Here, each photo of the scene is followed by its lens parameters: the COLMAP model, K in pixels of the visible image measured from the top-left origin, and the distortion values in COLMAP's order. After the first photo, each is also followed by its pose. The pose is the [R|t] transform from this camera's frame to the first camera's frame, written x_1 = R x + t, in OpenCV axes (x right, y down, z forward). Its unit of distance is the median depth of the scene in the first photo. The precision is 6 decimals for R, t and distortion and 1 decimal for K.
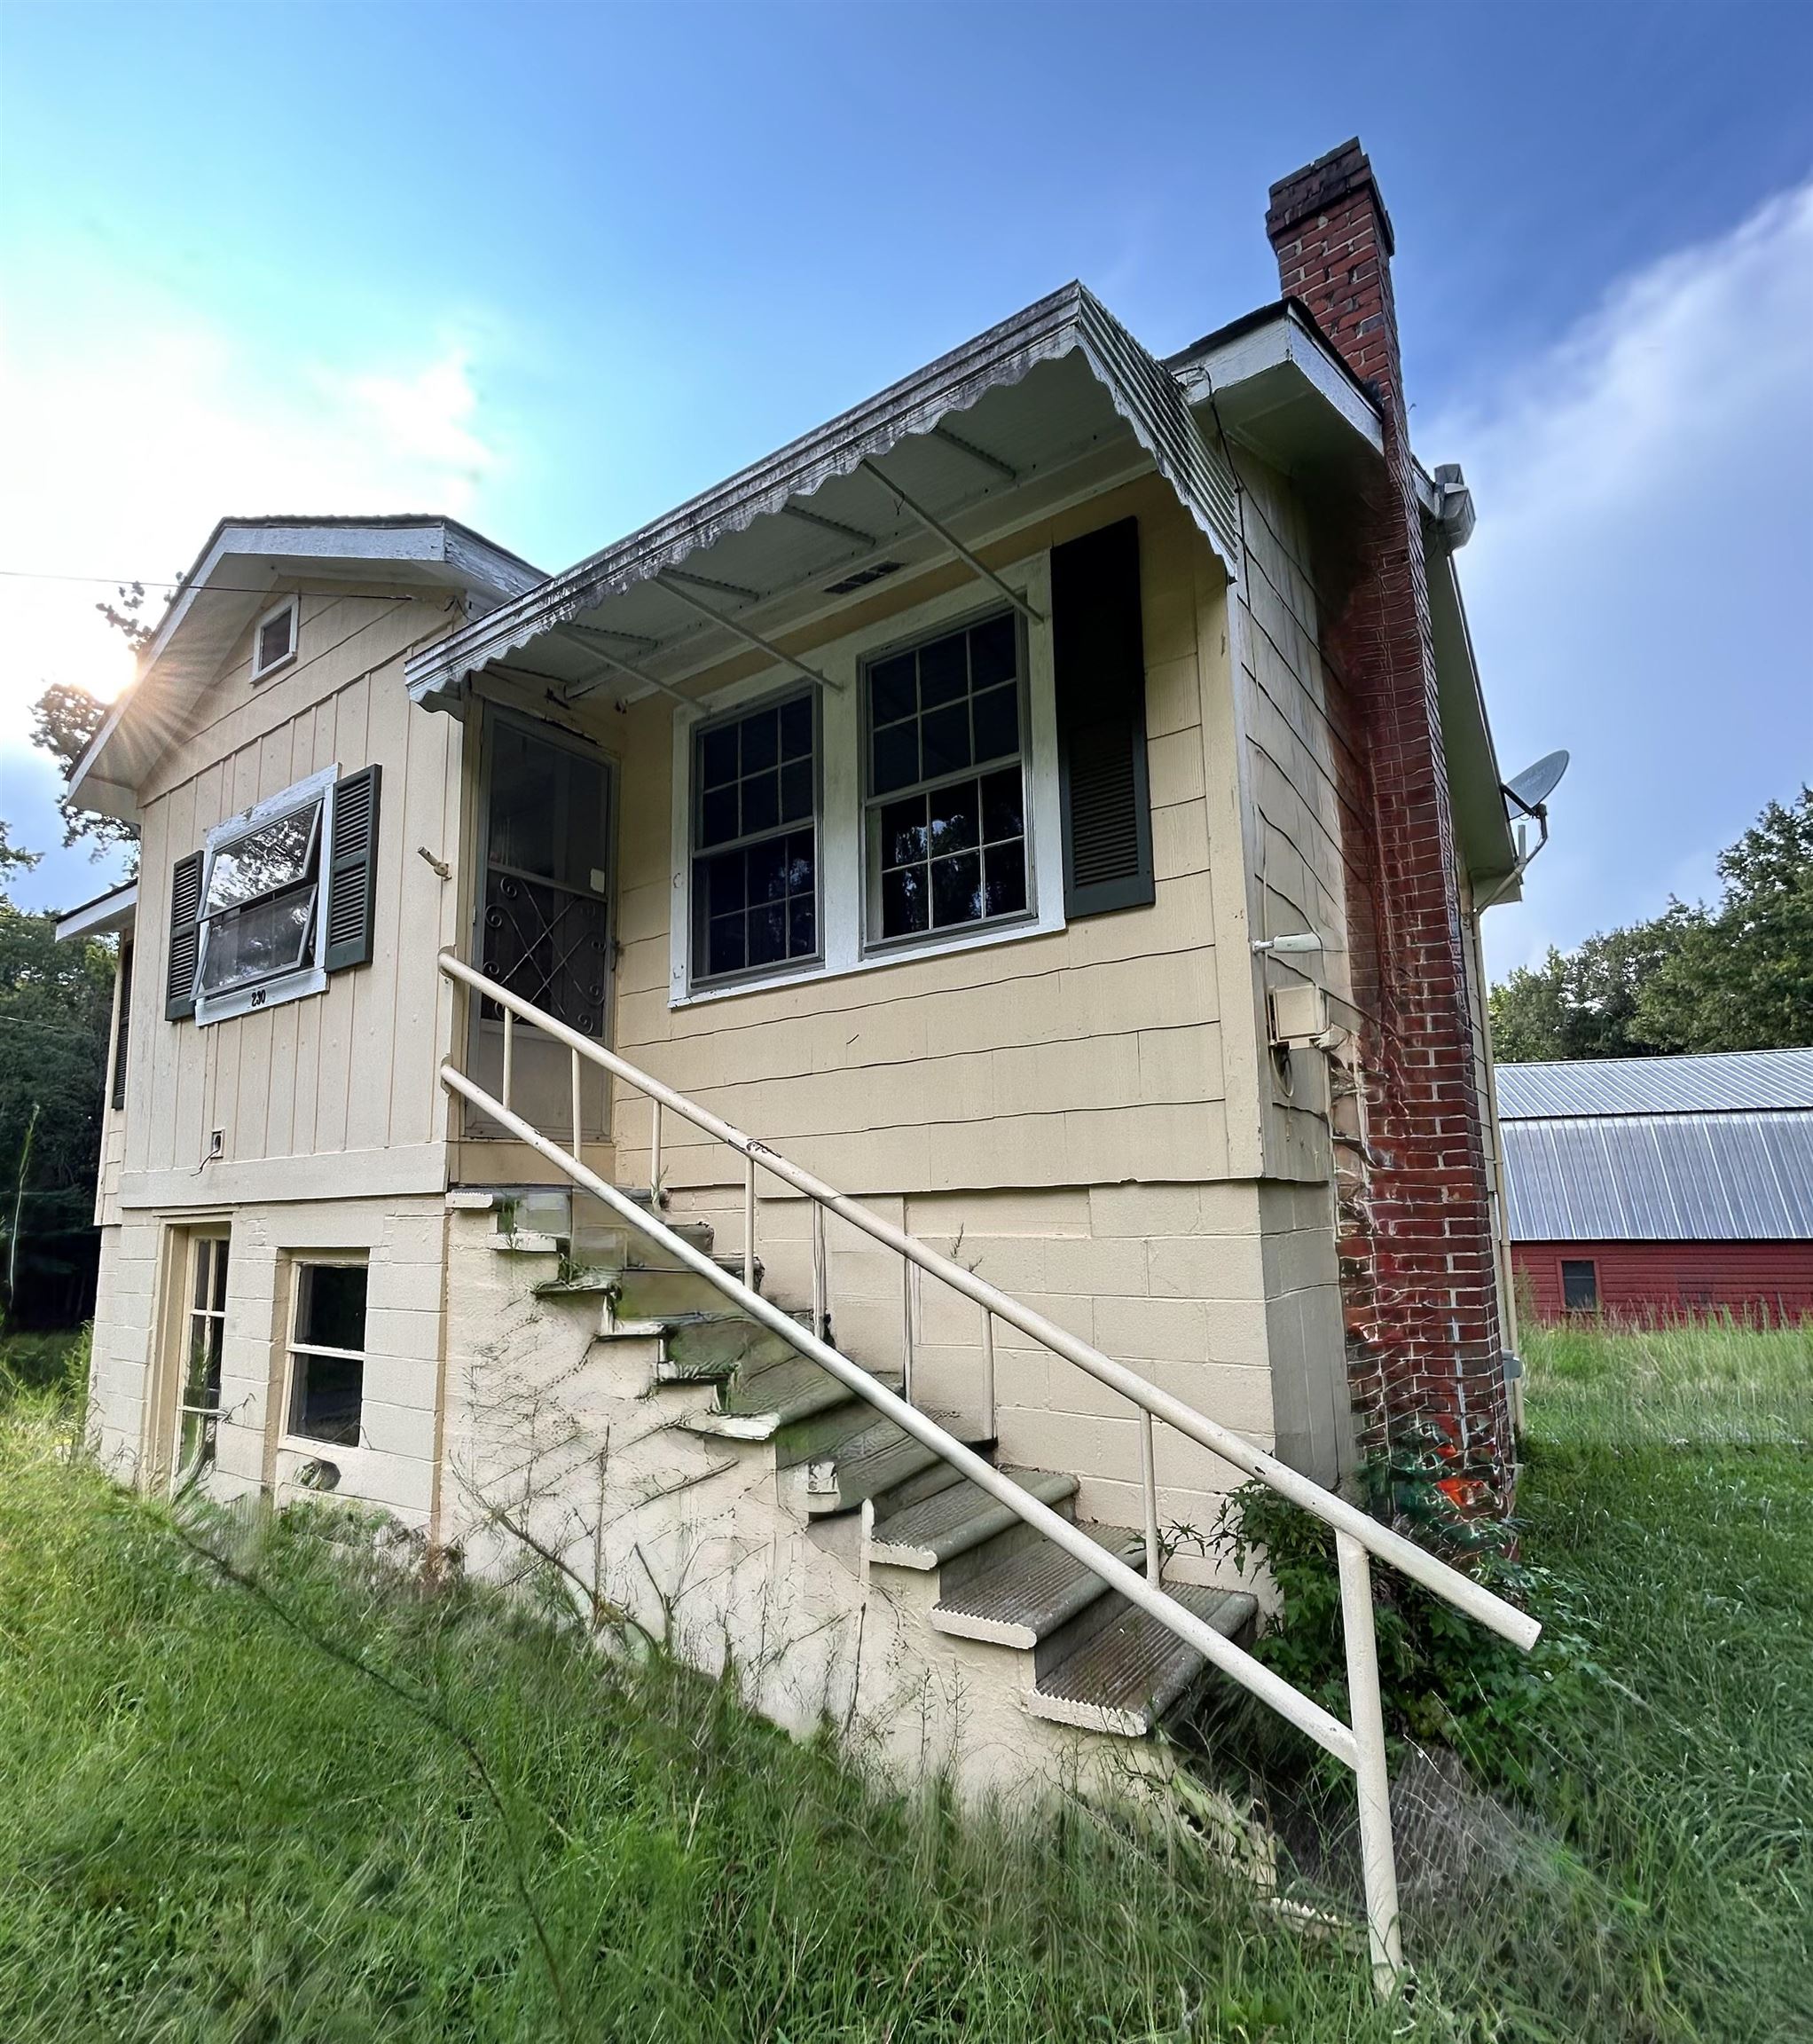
lens RADIAL K [[1045.7, 0, 907.1], [0, 1045.7, 1039.4], [0, 0, 1]] dist [-0.001798, -0.000145]
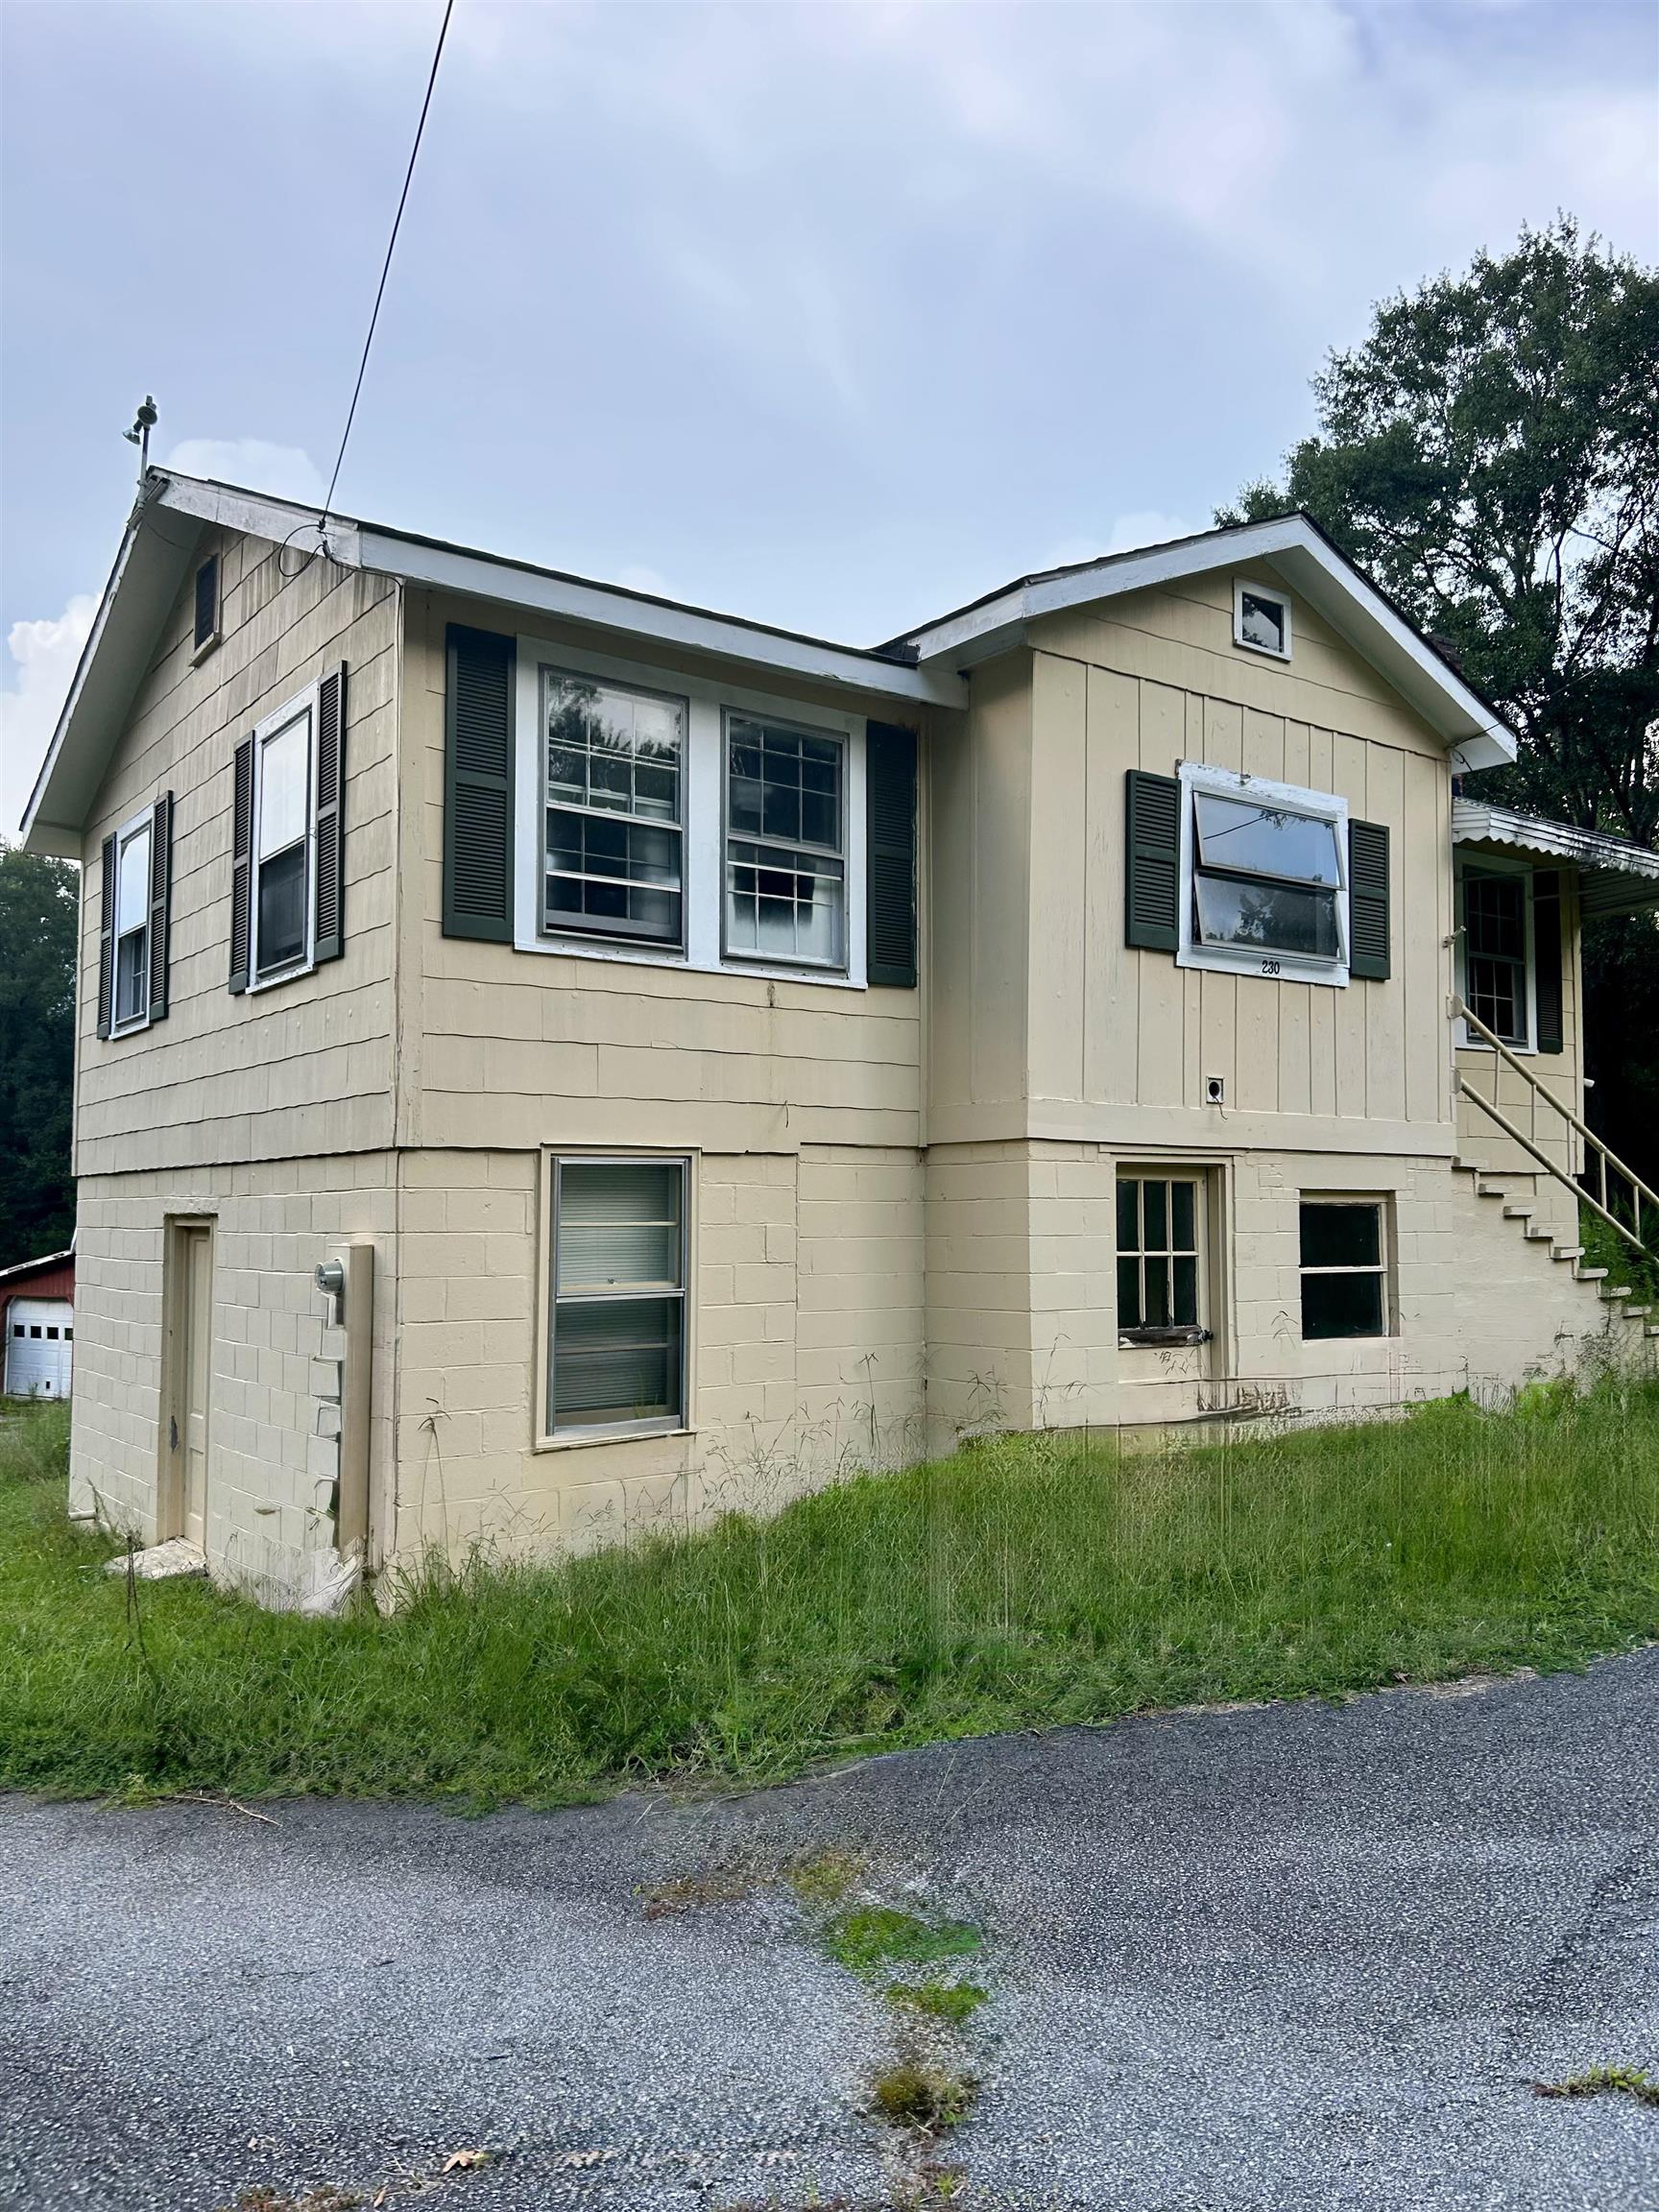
lens RADIAL K [[1662.1, 0, 830.1], [0, 1662.1, 1107.1], [0, 0, 1]] dist [-0.000676, -0.000423]
pose [[0.311190, 0.095437, 0.945544, -2.558967], [-0.149274, 0.987503, -0.050544, 0.281742], [-0.938551, -0.125417, 0.321547, 0.906548]]
